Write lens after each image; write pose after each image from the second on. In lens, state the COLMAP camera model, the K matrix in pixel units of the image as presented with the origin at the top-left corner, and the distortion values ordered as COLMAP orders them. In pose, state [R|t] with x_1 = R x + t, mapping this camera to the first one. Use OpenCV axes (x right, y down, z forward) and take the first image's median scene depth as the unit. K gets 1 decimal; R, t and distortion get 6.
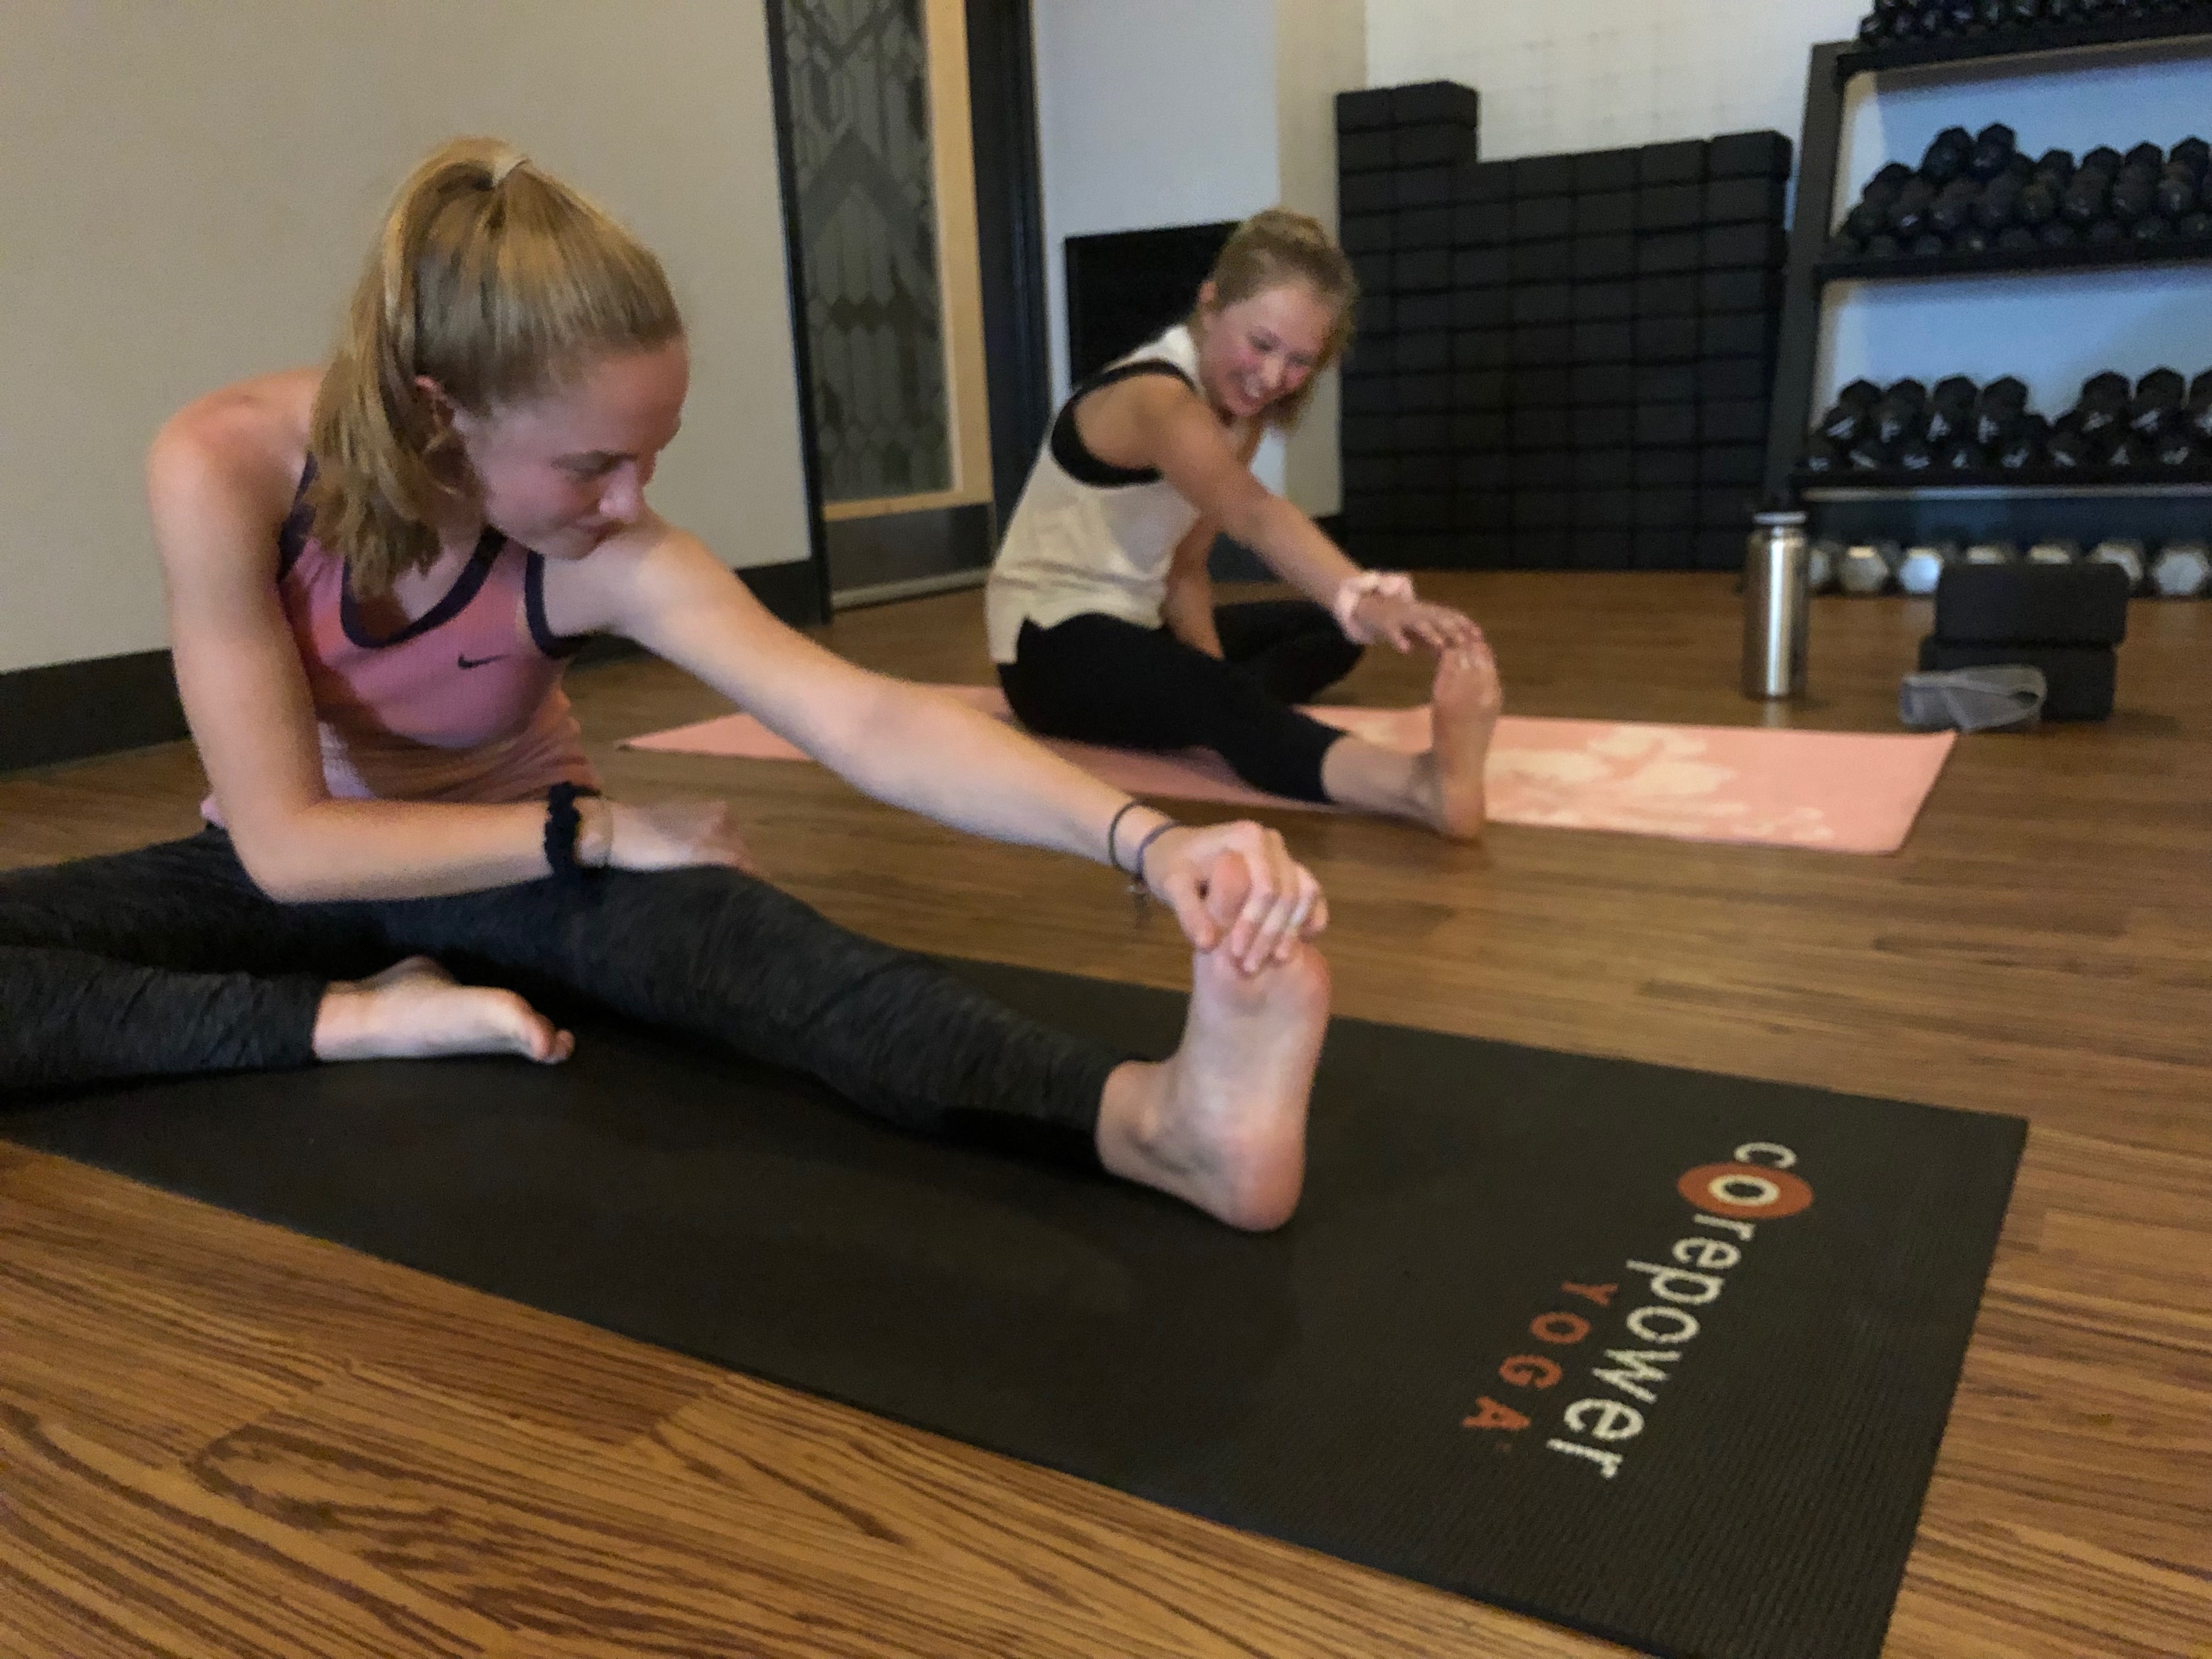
lens RADIAL K [[1822.6, 0, 1106.0], [0, 1822.6, 829.5], [0, 0, 1]] dist [0.013072, -0.000485]
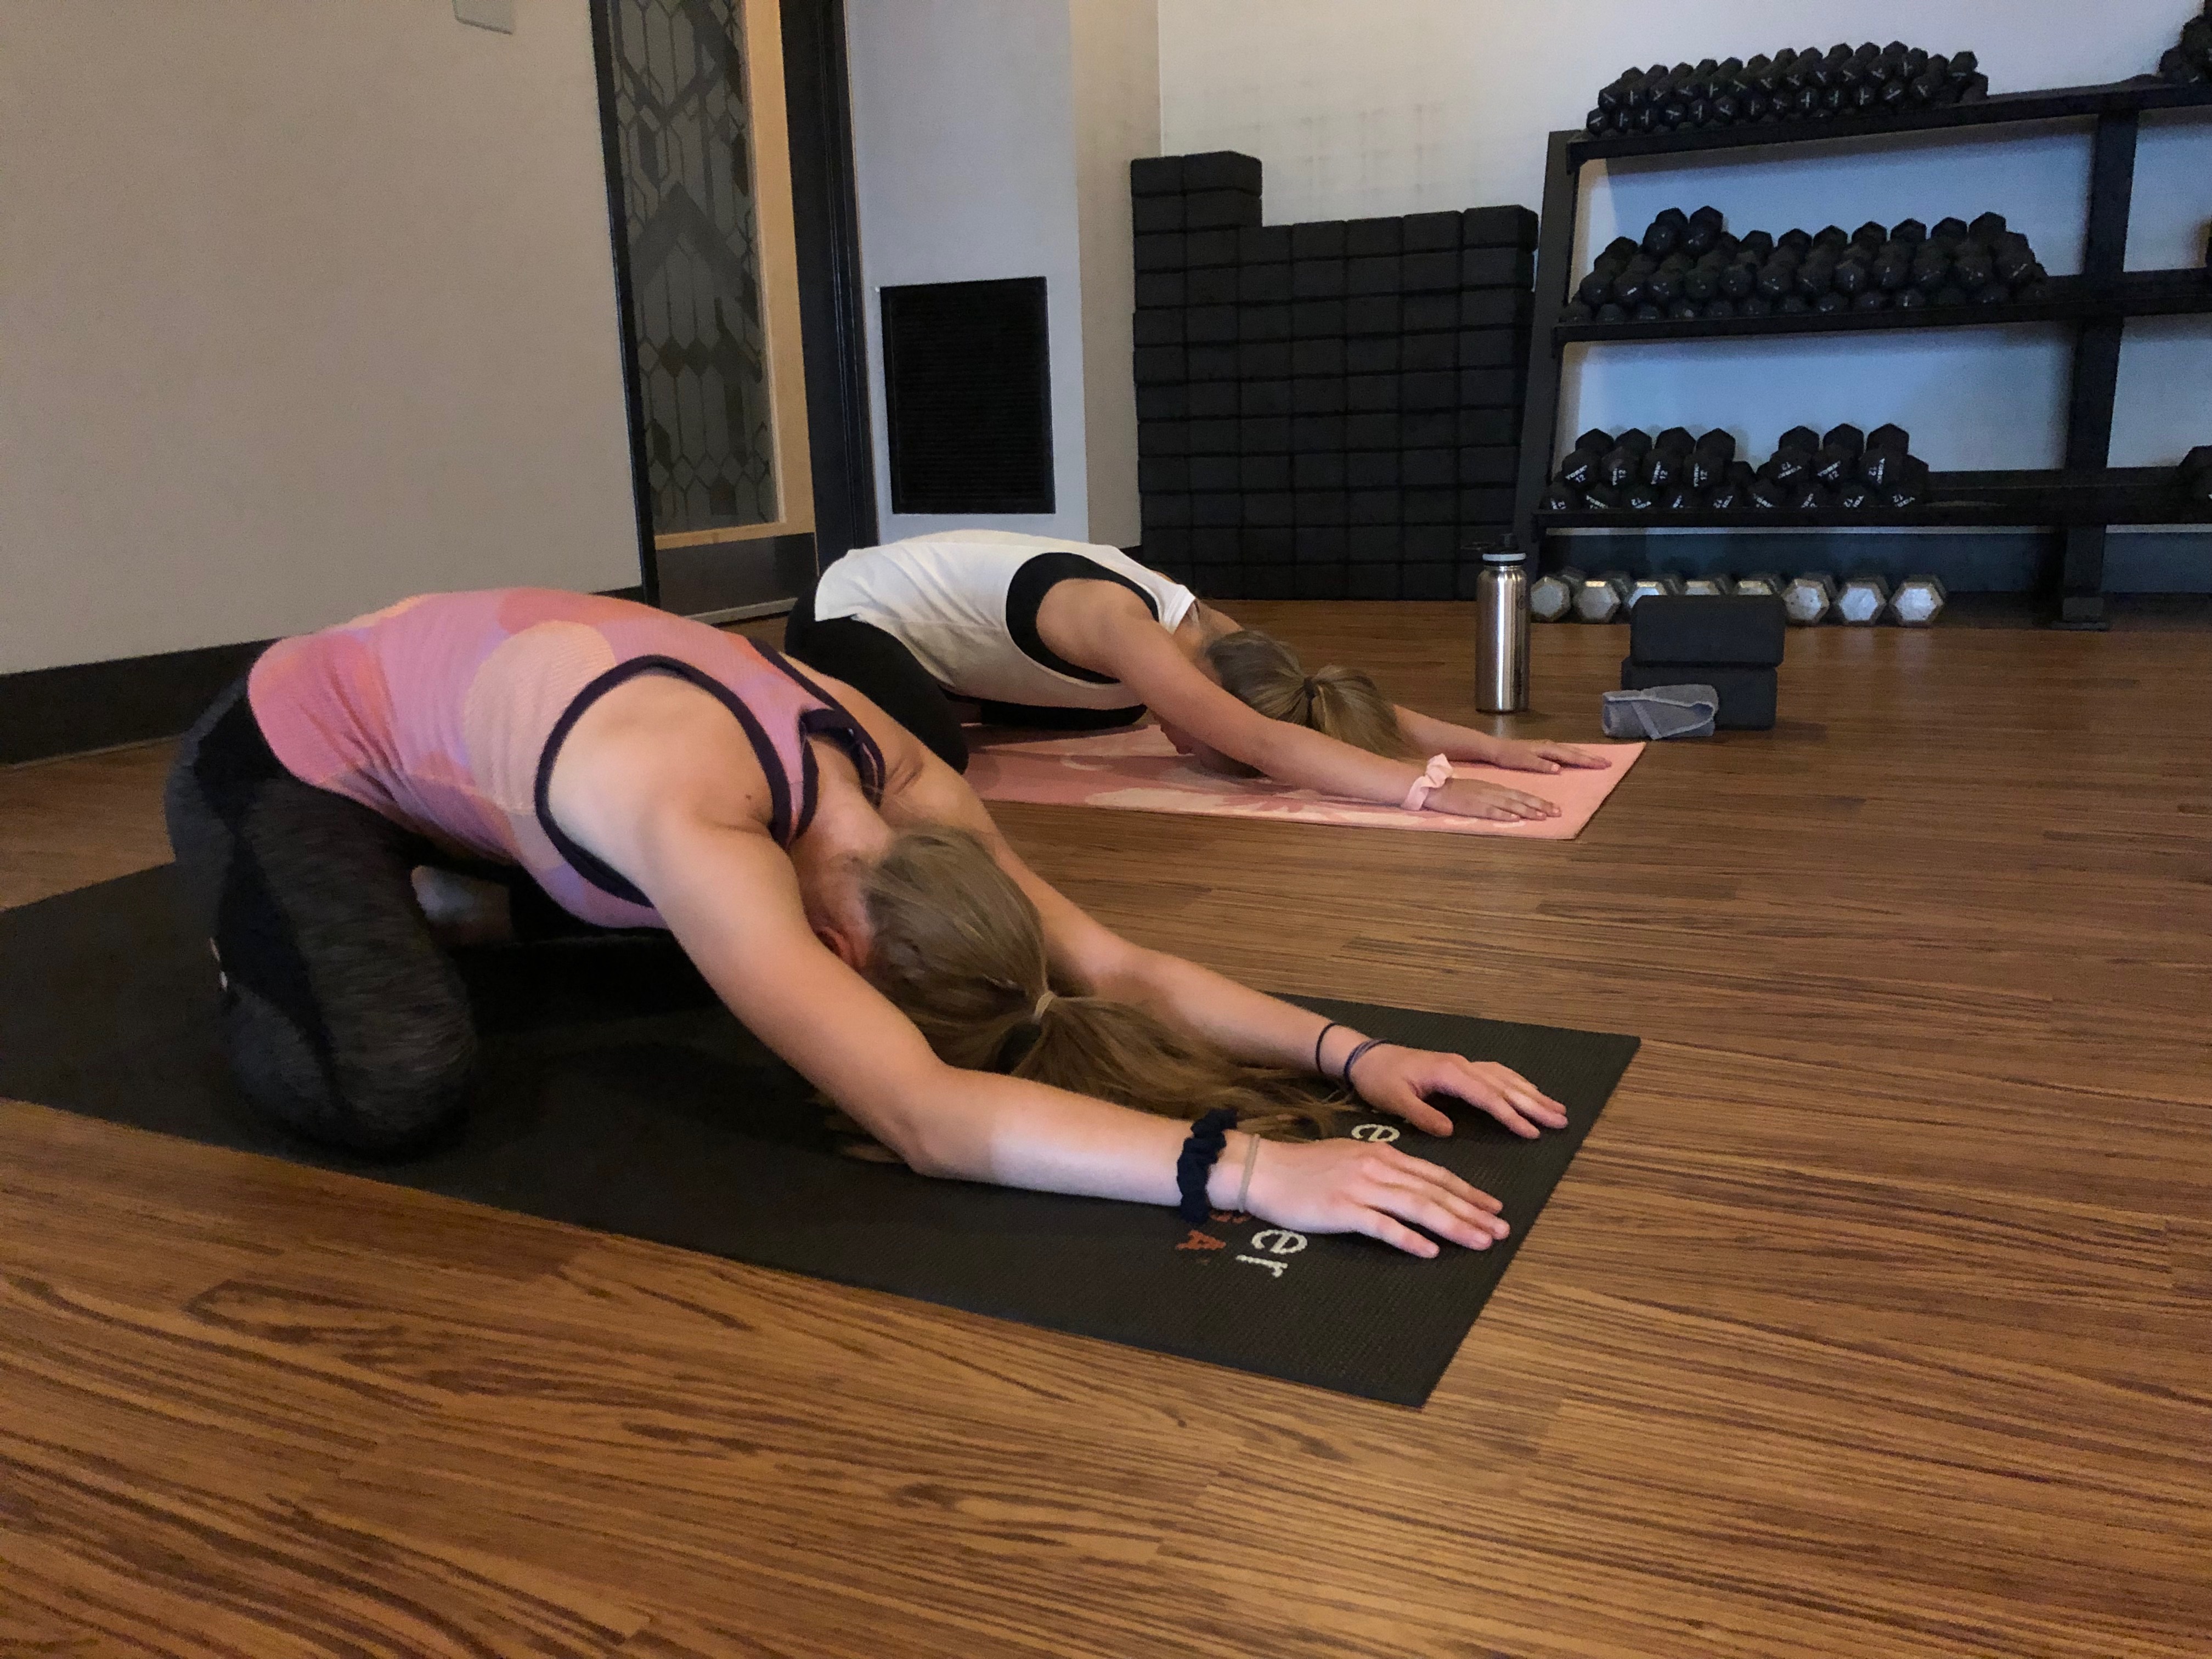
lens RADIAL K [[1822.6, 0, 1106.0], [0, 1822.6, 829.5], [0, 0, 1]] dist [0.013072, -0.000485]
pose [[0.995565, -0.010241, 0.093518, 0.006559], [0.011344, 0.999872, -0.011267, 0.009379], [-0.093390, 0.012278, 0.995554, -0.093728]]
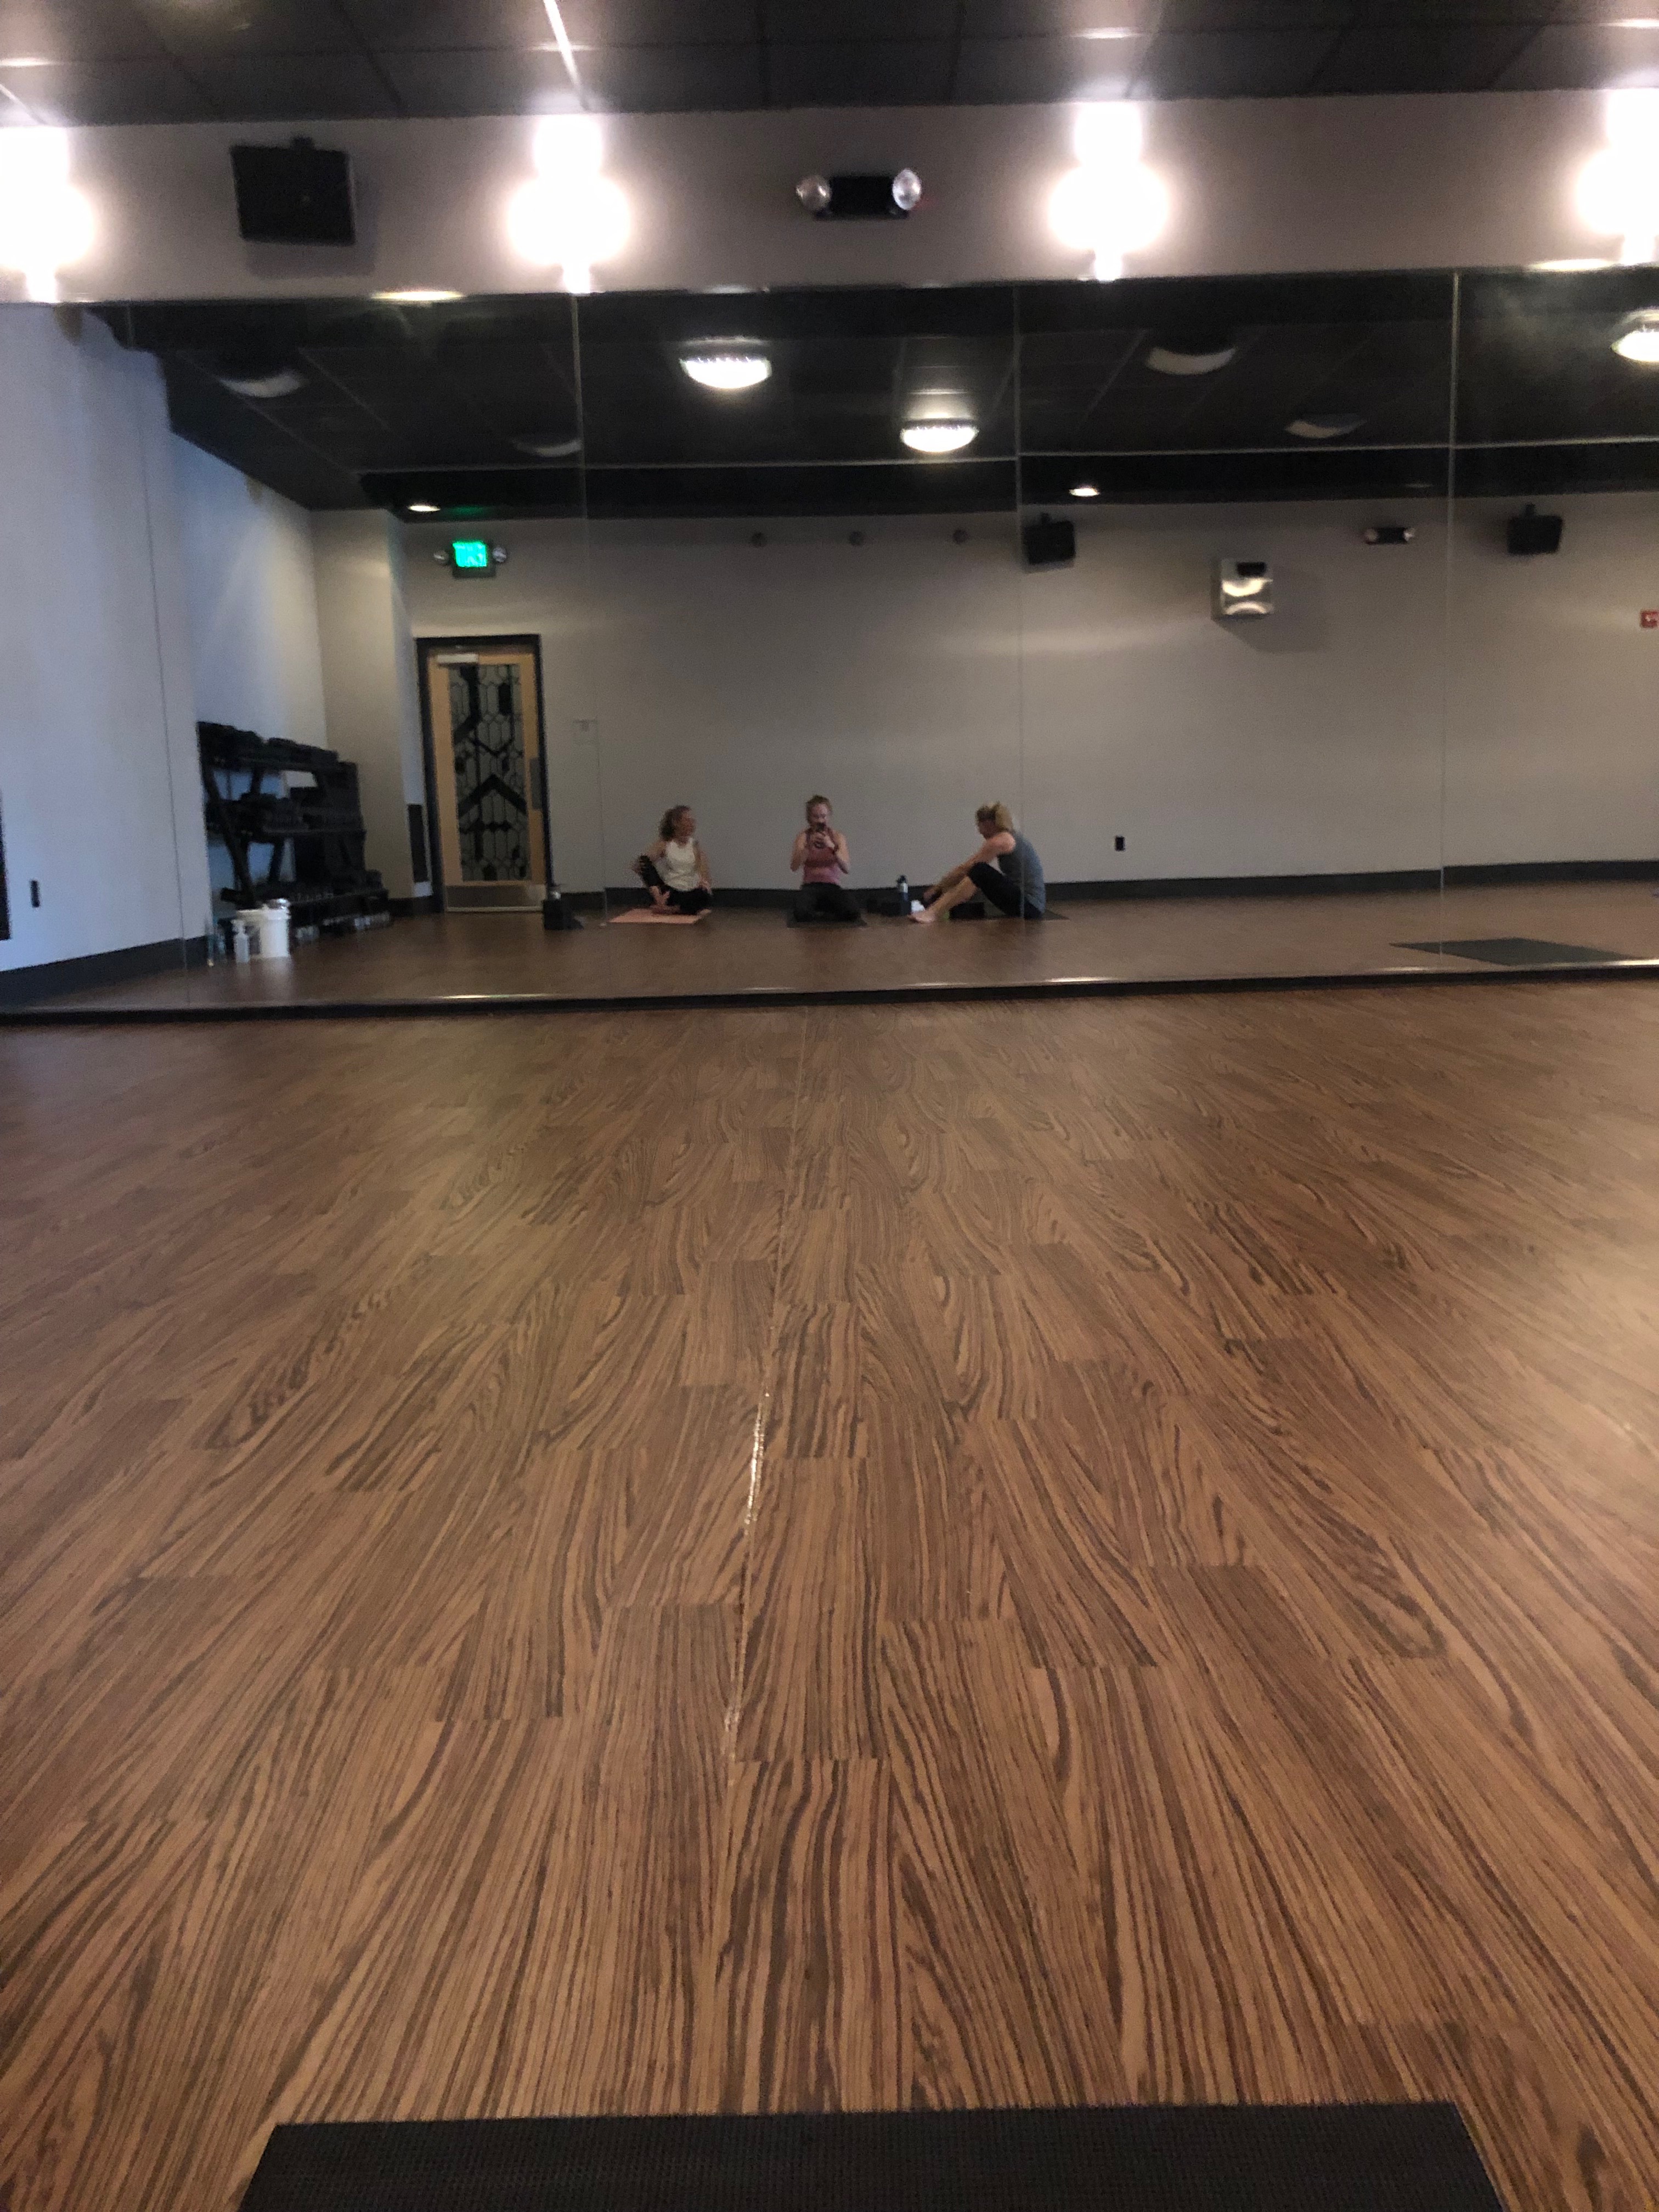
lens RADIAL K [[1822.6, 0, 829.5], [0, 1822.6, 1106.0], [0, 0, 1]] dist [0.013072, -0.000485]
pose [[-0.513594, -0.080019, 0.854294, -0.443379], [0.244449, 0.940736, 0.235077, -0.181350], [-0.822475, 0.329565, -0.463596, 0.574077]]
